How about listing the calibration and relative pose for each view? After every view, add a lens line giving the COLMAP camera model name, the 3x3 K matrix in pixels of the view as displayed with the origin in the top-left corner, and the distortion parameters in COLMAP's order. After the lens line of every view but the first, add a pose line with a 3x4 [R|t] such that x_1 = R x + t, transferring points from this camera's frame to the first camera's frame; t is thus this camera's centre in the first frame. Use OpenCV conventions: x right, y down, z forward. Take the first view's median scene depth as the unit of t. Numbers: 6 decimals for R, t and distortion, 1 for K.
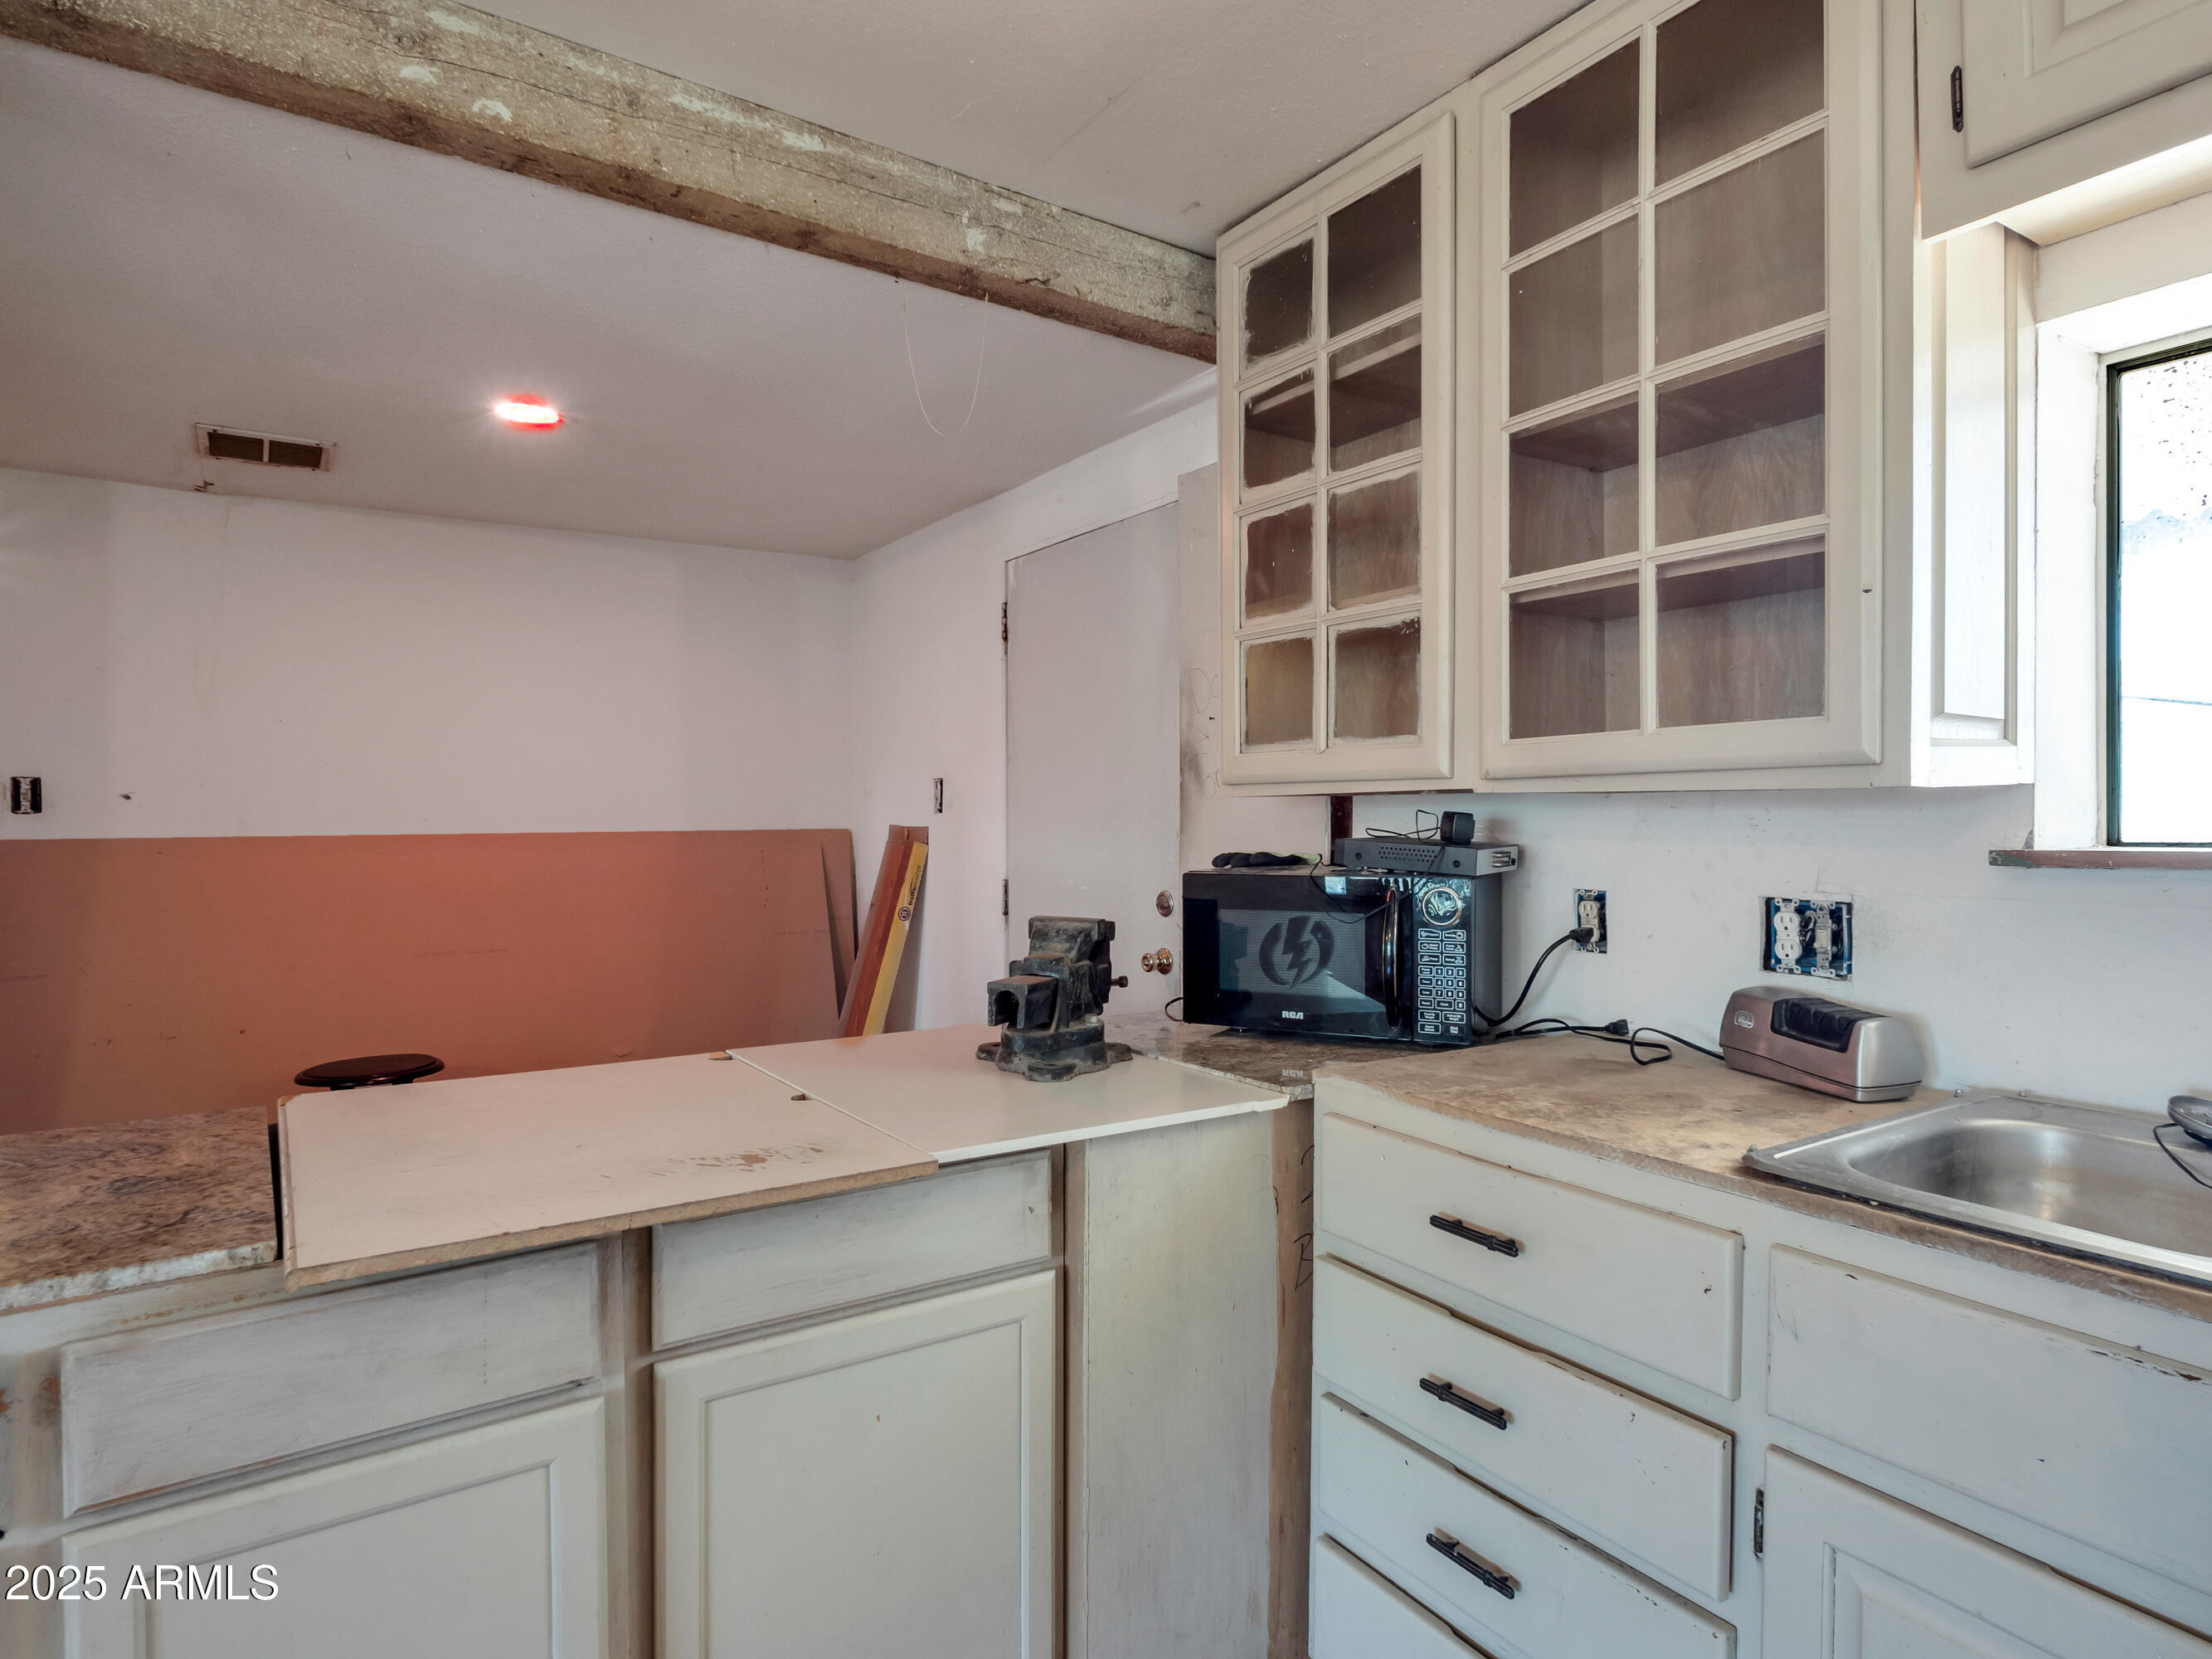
lens RADIAL K [[1227.3, 0, 1111.2], [0, 1227.3, 826.7], [0, 0, 1]] dist [-0.009275, 0.003543]
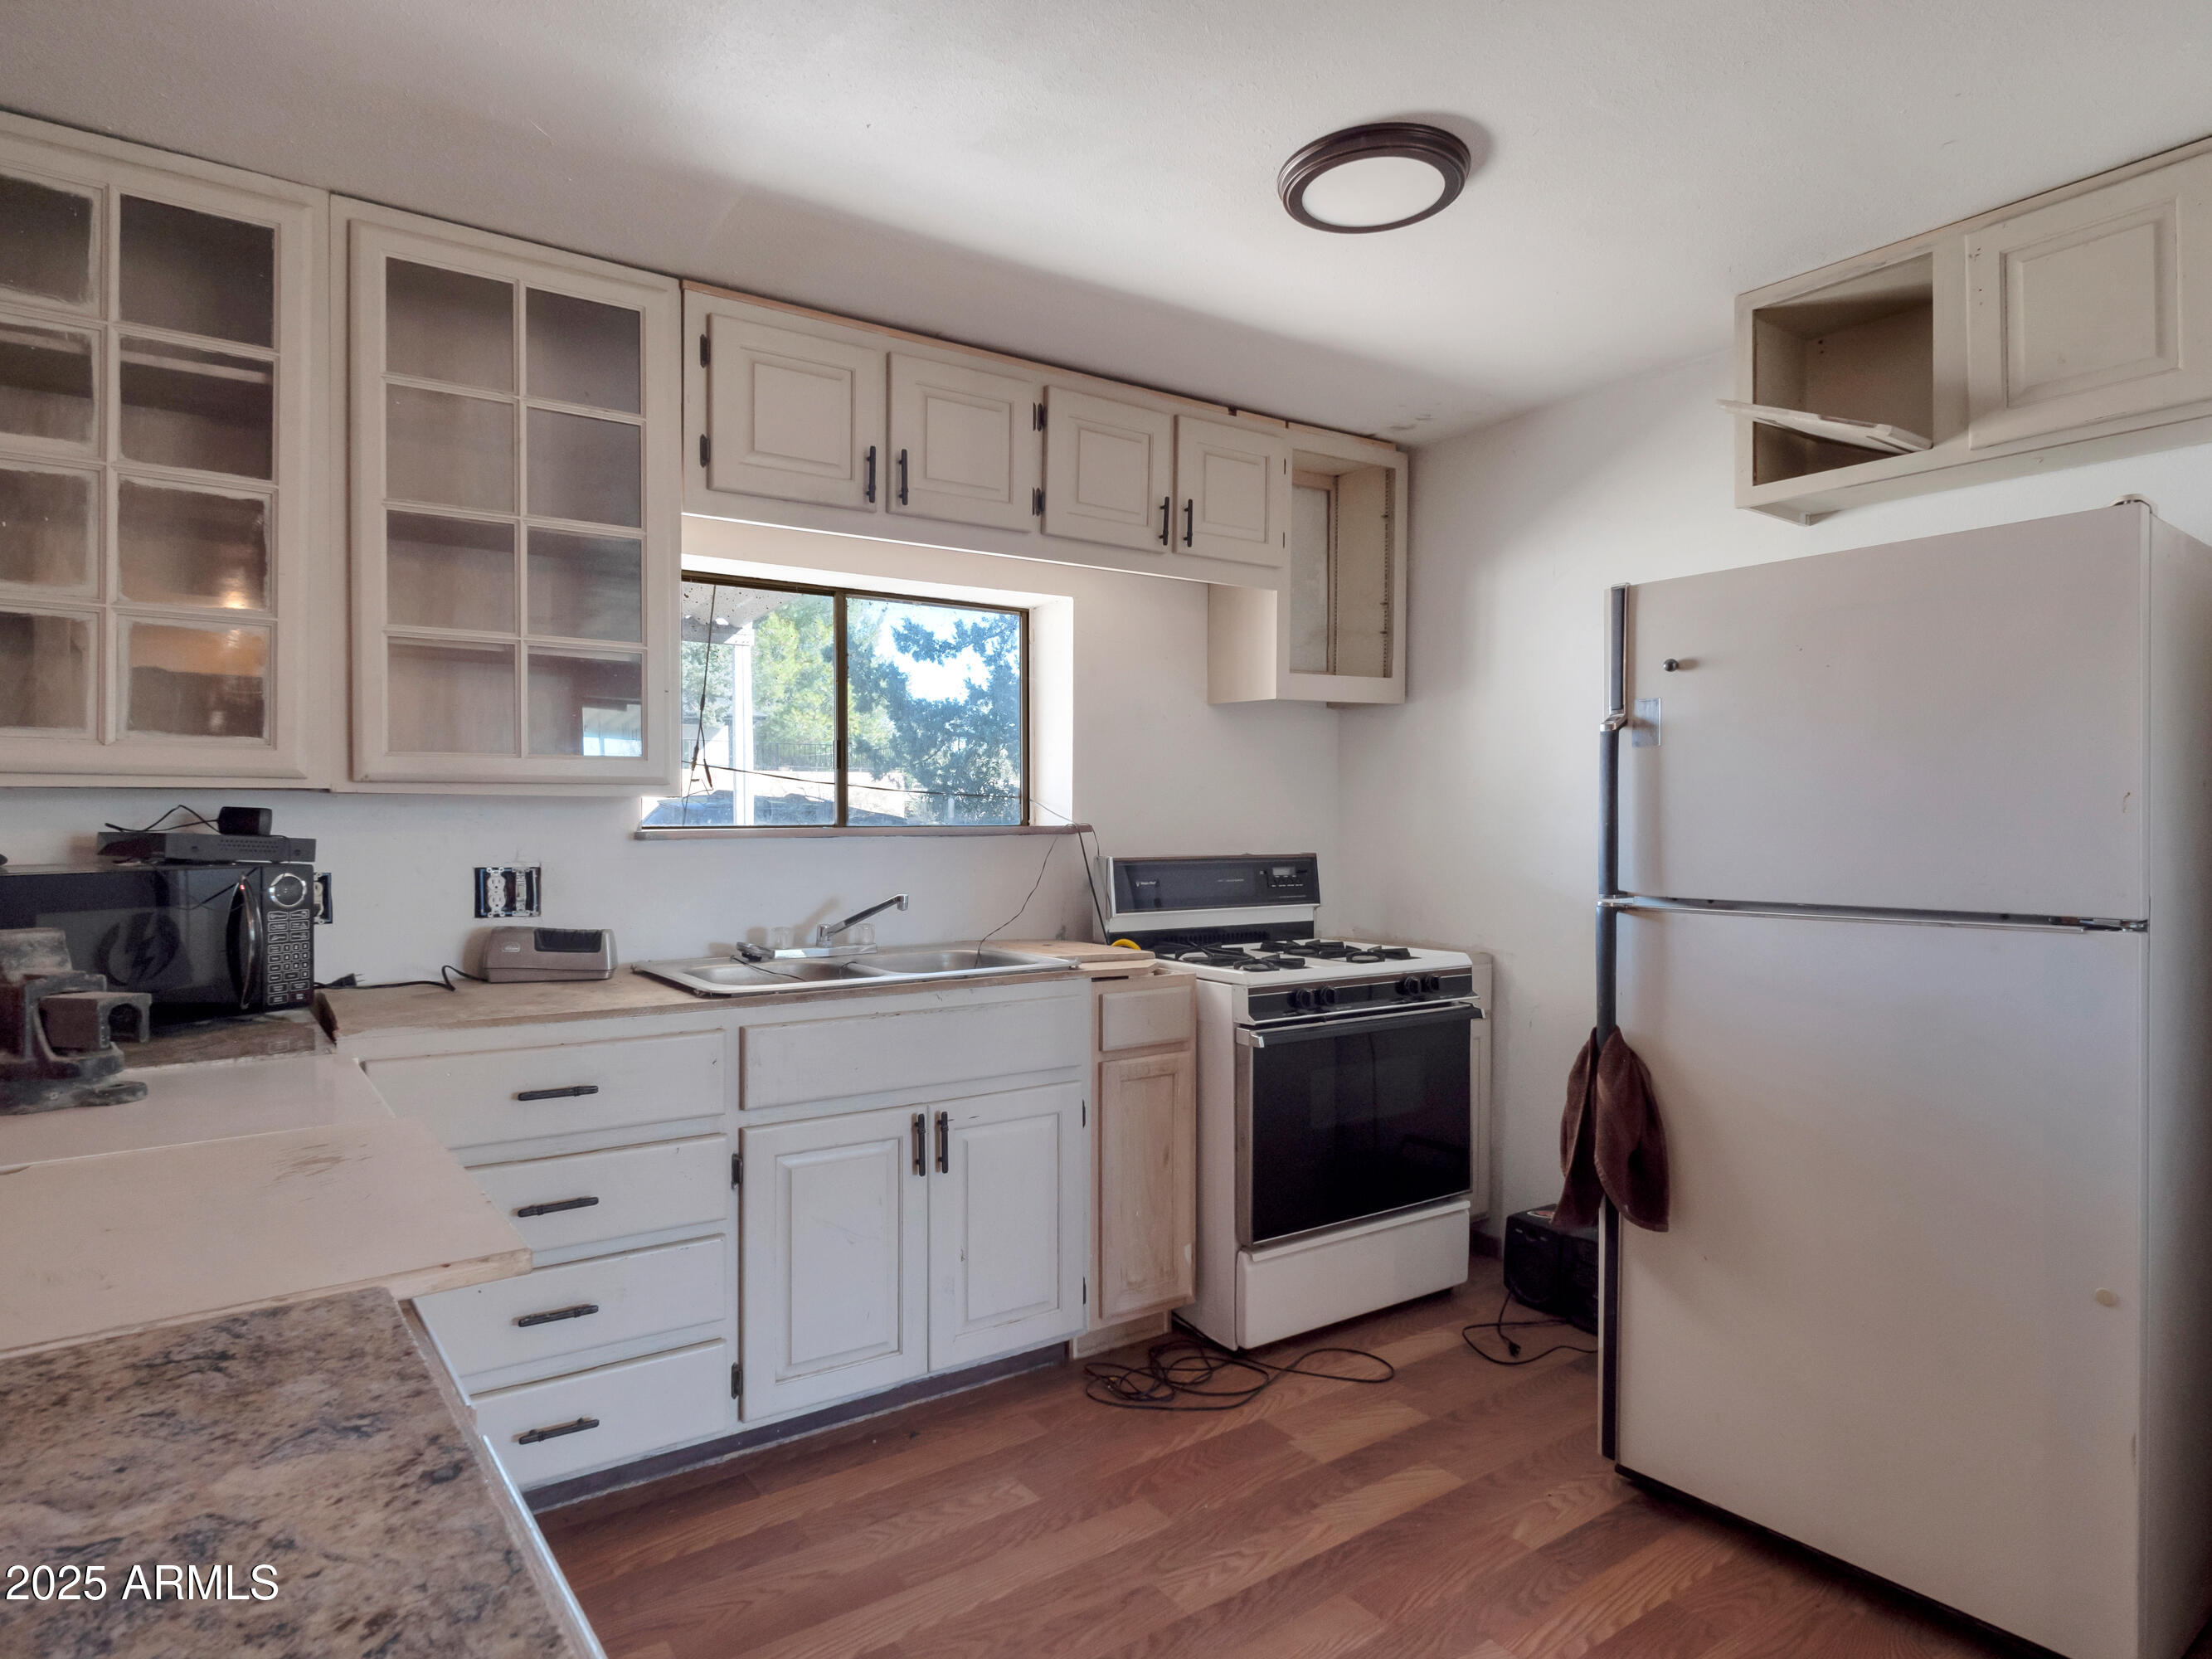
lens RADIAL K [[1203.4, 0, 1106.0], [0, 1203.4, 829.5], [0, 0, 1]] dist [-0.001056, 0.000294]
pose [[-0.039169, -0.009541, 0.999187, -0.939549], [0.004619, 0.999942, 0.009729, 0.001205], [-0.999222, 0.004997, -0.039123, 0.304614]]
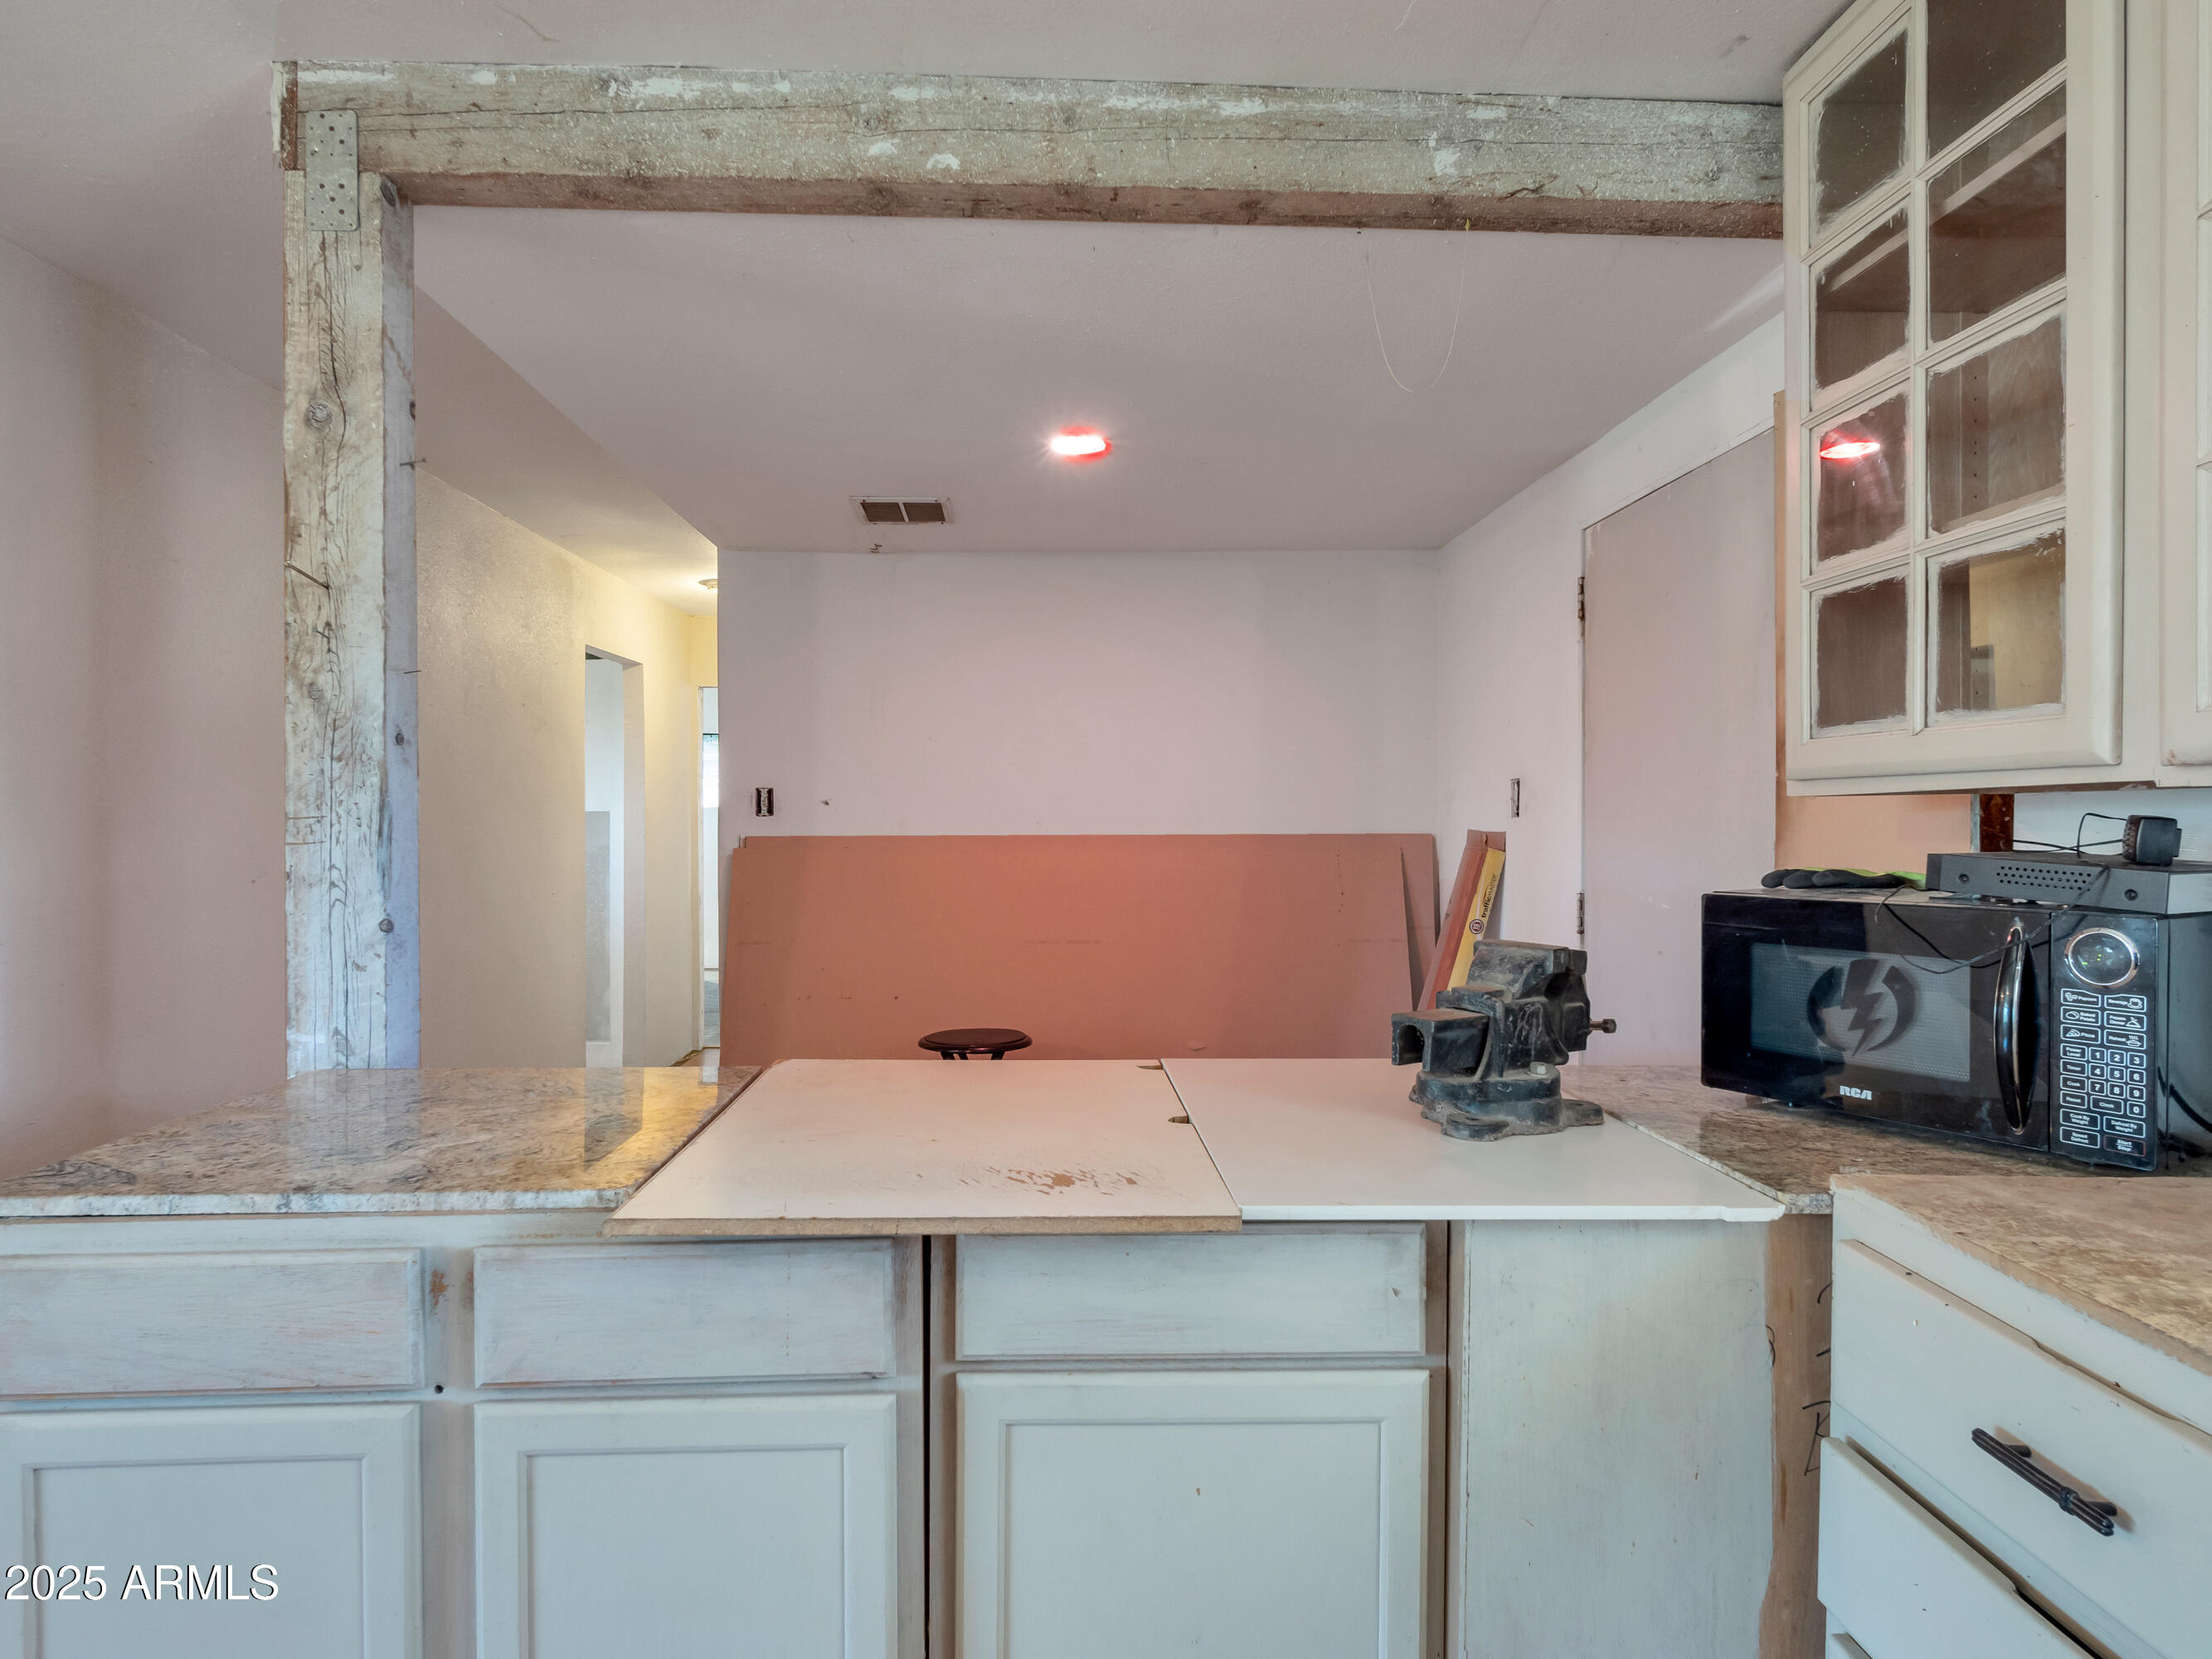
lens RADIAL K [[1221.0, 0, 1099.1], [0, 1221.0, 822.4], [0, 0, 1]] dist [-0.008856, 0.001758]
pose [[0.844331, 0.004151, -0.535806, 0.174153], [-0.007865, 0.999958, -0.004647, -0.001207], [0.535764, 0.008138, 0.844328, 0.159779]]
